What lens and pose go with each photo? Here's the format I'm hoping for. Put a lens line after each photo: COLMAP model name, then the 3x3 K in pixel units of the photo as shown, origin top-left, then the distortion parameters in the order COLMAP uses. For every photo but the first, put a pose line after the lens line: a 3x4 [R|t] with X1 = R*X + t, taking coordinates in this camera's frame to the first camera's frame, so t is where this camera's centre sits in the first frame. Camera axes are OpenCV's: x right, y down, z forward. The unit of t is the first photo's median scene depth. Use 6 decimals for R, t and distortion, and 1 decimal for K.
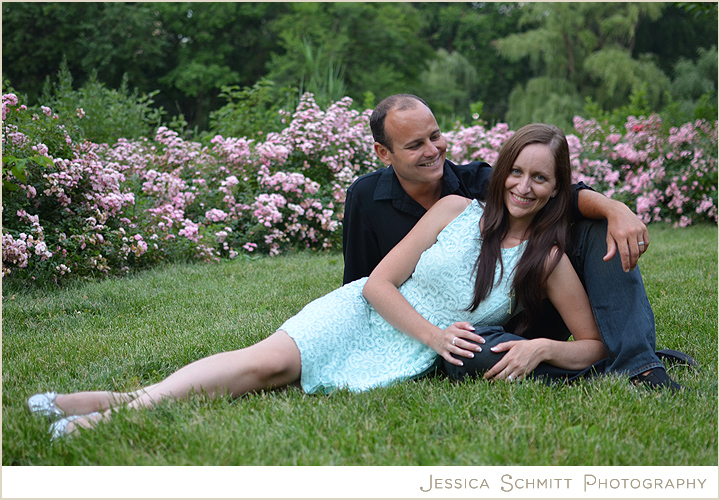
lens RADIAL K [[2828.7, 0, 360.0], [0, 2828.7, 250.2], [0, 0, 1]] dist [-0.417609, 0.000000]
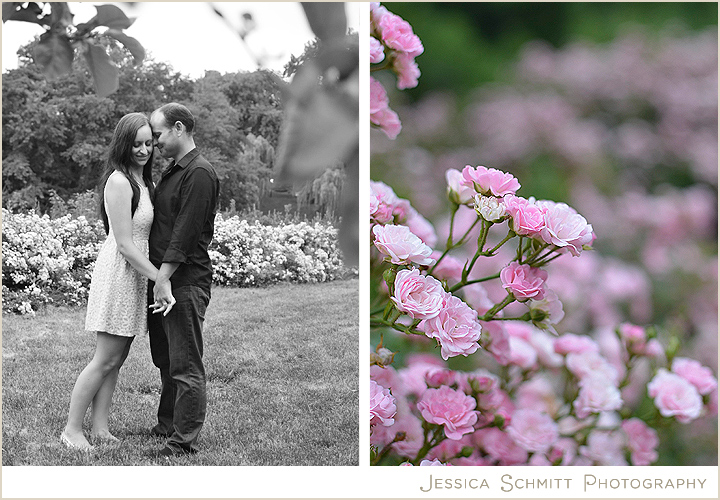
lens RADIAL K [[2828.7, 0, 360.0], [0, 2828.7, 249.8], [0, 0, 1]] dist [-0.417609, 0.000000]
pose [[0.995769, 0.040704, 0.082383, -0.035301], [-0.040231, 0.999163, -0.007394, -0.006229], [-0.082615, 0.004049, 0.996573, -0.472901]]
